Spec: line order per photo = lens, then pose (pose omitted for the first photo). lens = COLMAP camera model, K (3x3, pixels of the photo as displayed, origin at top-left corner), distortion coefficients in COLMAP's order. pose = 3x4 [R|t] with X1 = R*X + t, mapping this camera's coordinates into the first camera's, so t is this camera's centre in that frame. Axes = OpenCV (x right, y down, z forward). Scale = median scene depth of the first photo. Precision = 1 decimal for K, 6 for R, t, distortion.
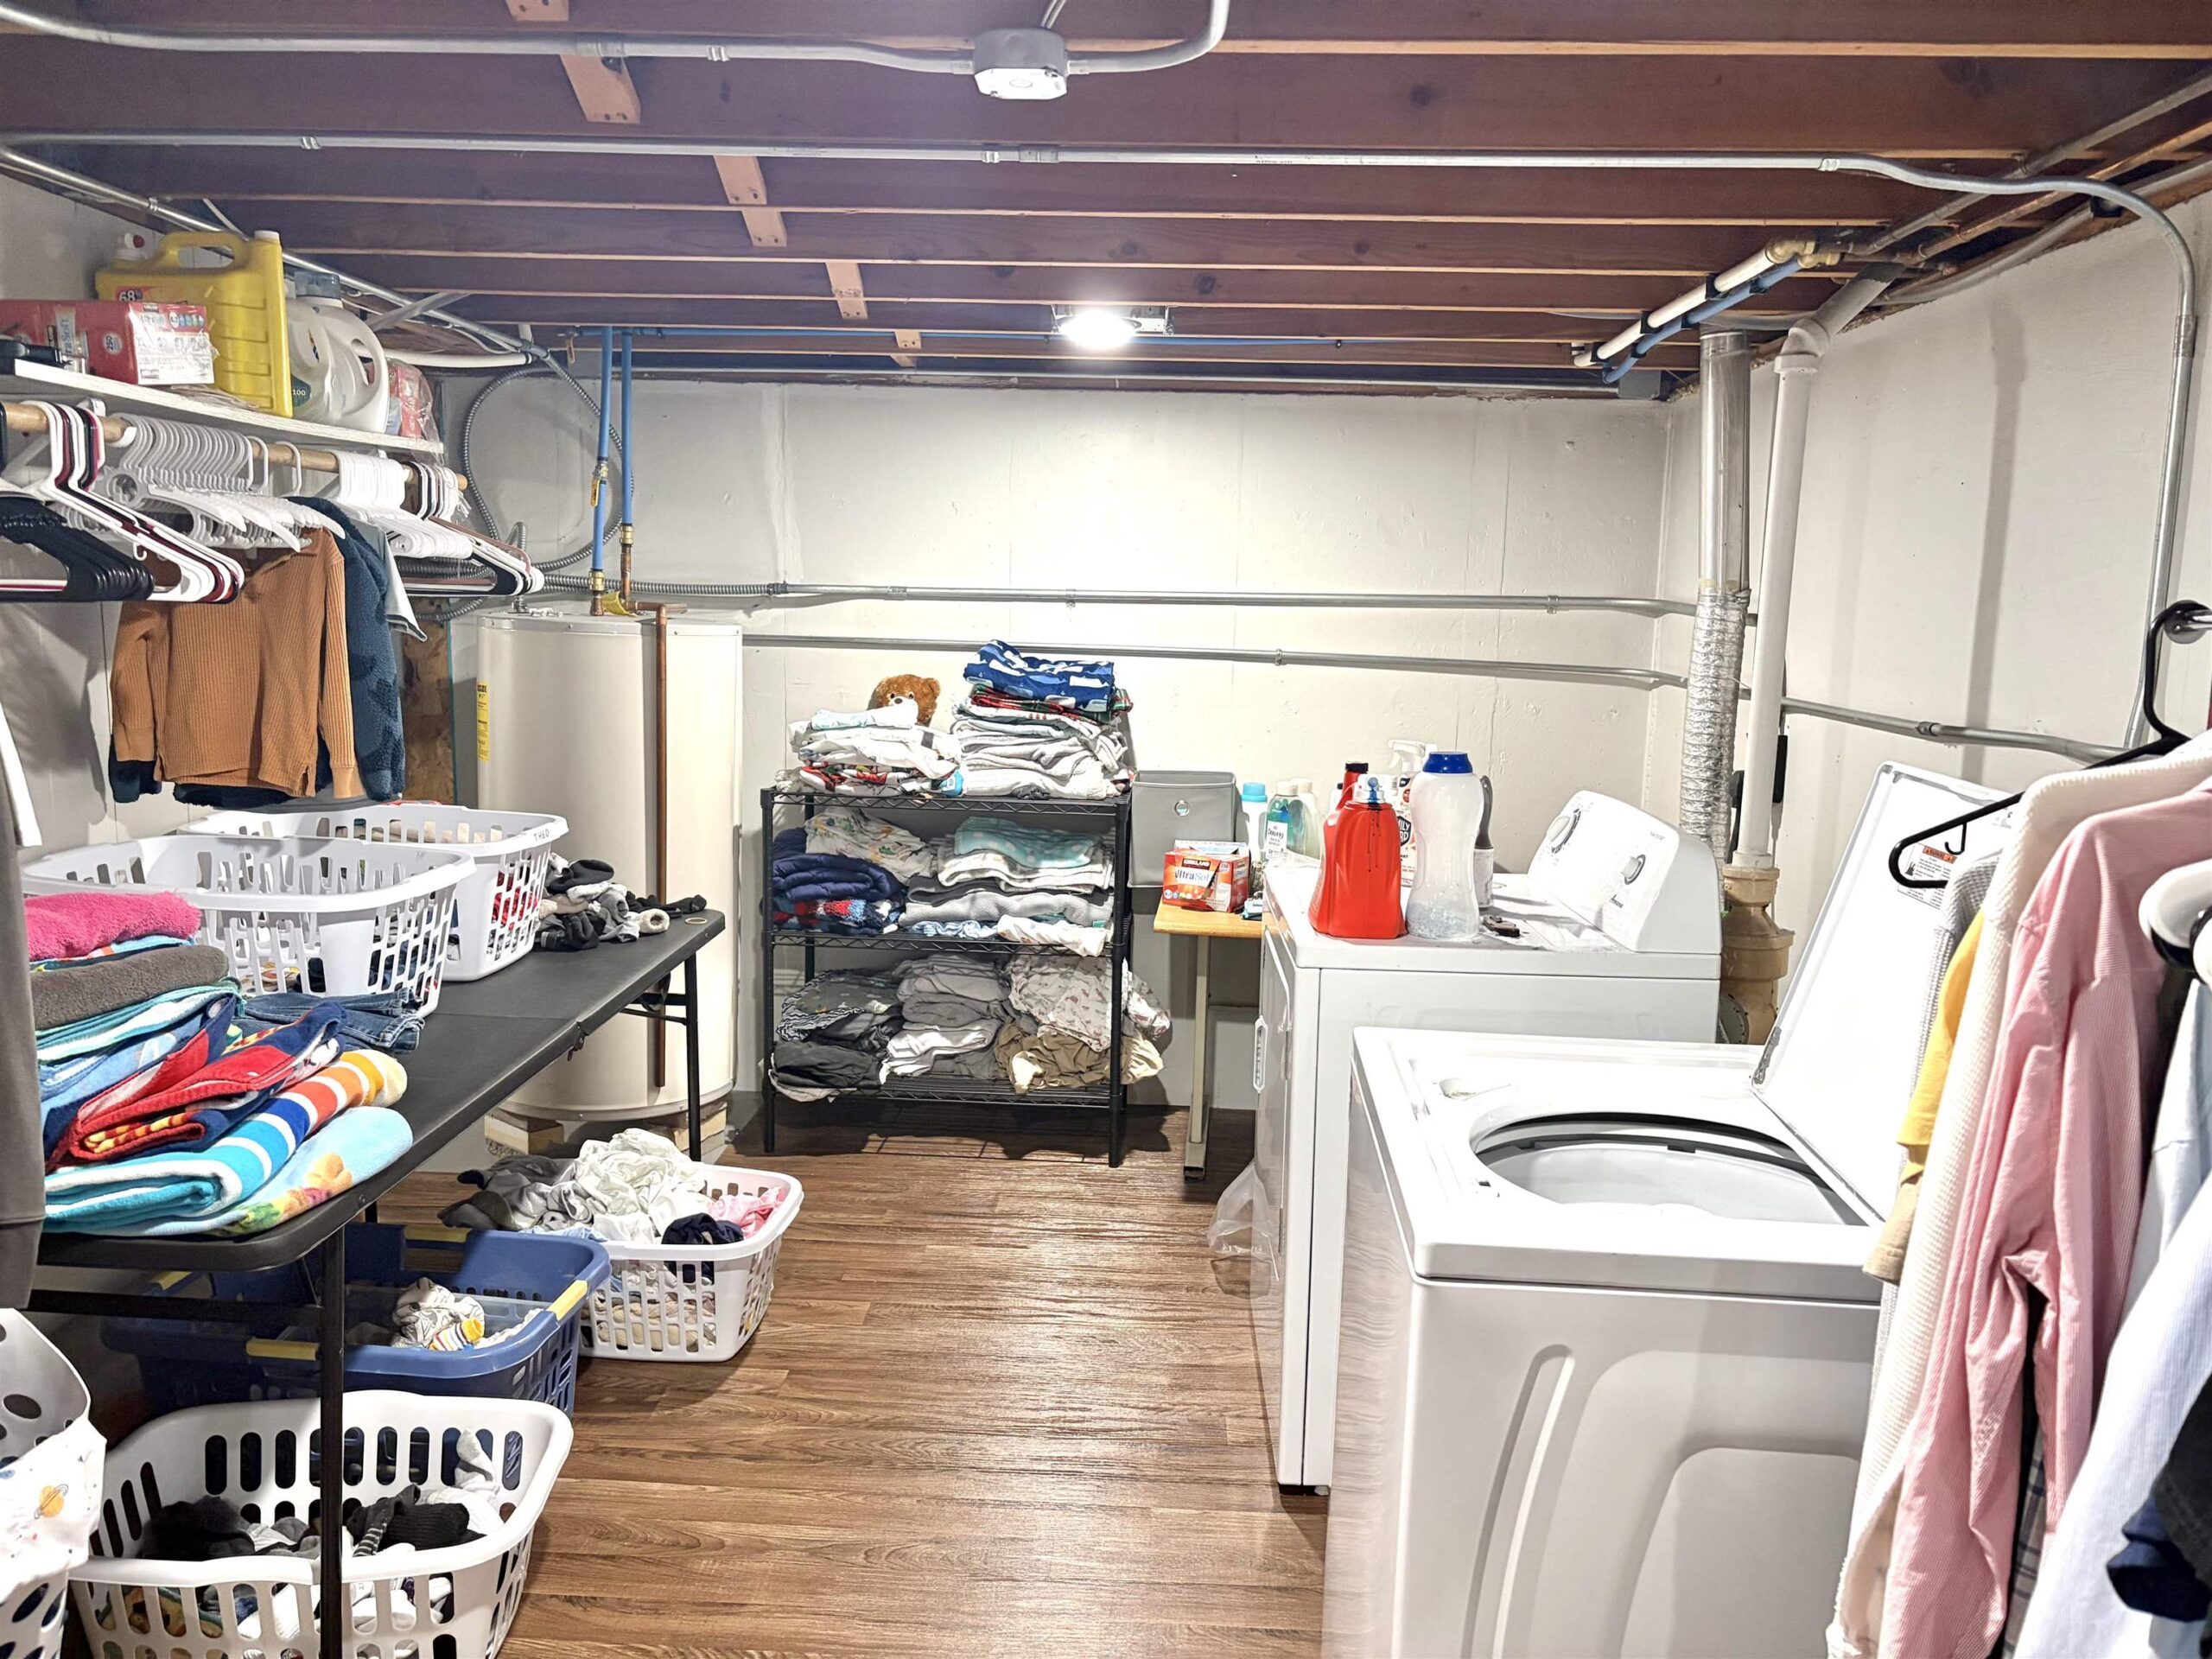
lens RADIAL K [[1670.1, 0, 1109.1], [0, 1670.1, 840.6], [0, 0, 1]] dist [0.049941, -0.050964]
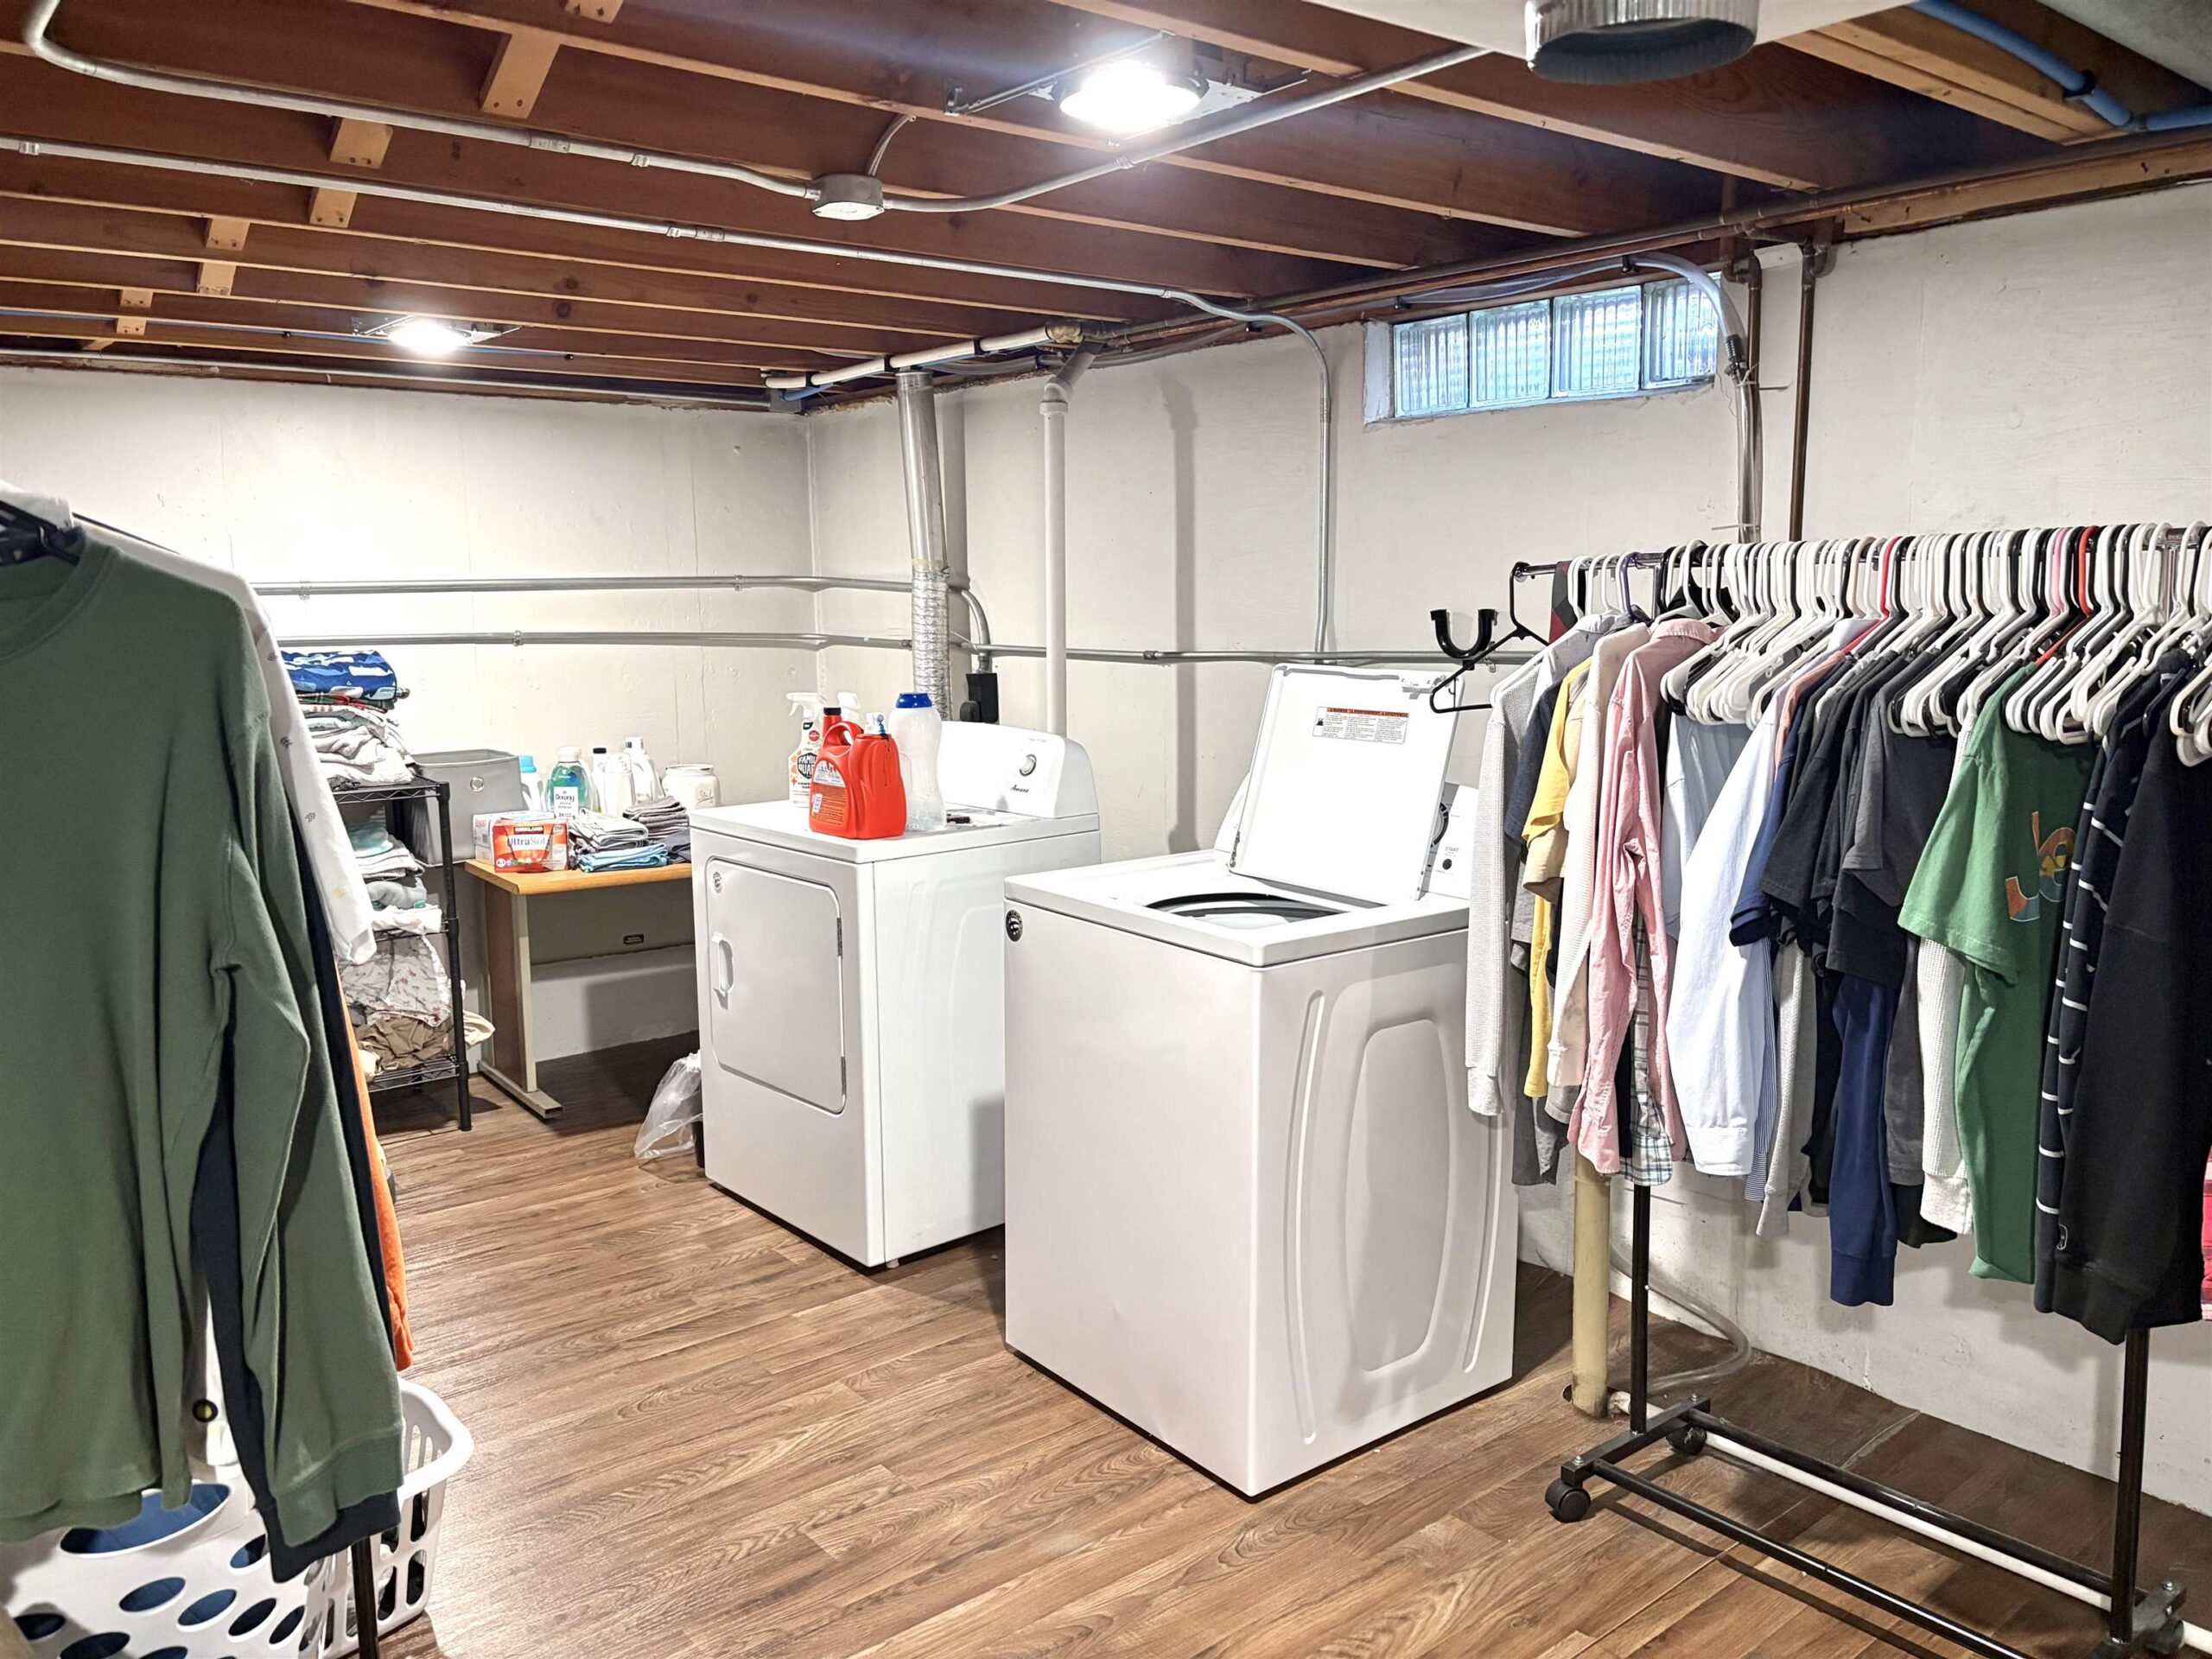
lens RADIAL K [[1670.1, 0, 1108.5], [0, 1670.1, 823.6], [0, 0, 1]] dist [0.049941, -0.050964]
pose [[0.752689, -0.126443, 0.646120, -0.353936], [0.125775, 0.990926, 0.047400, 0.005118], [-0.646251, 0.045589, 0.761762, -0.071753]]
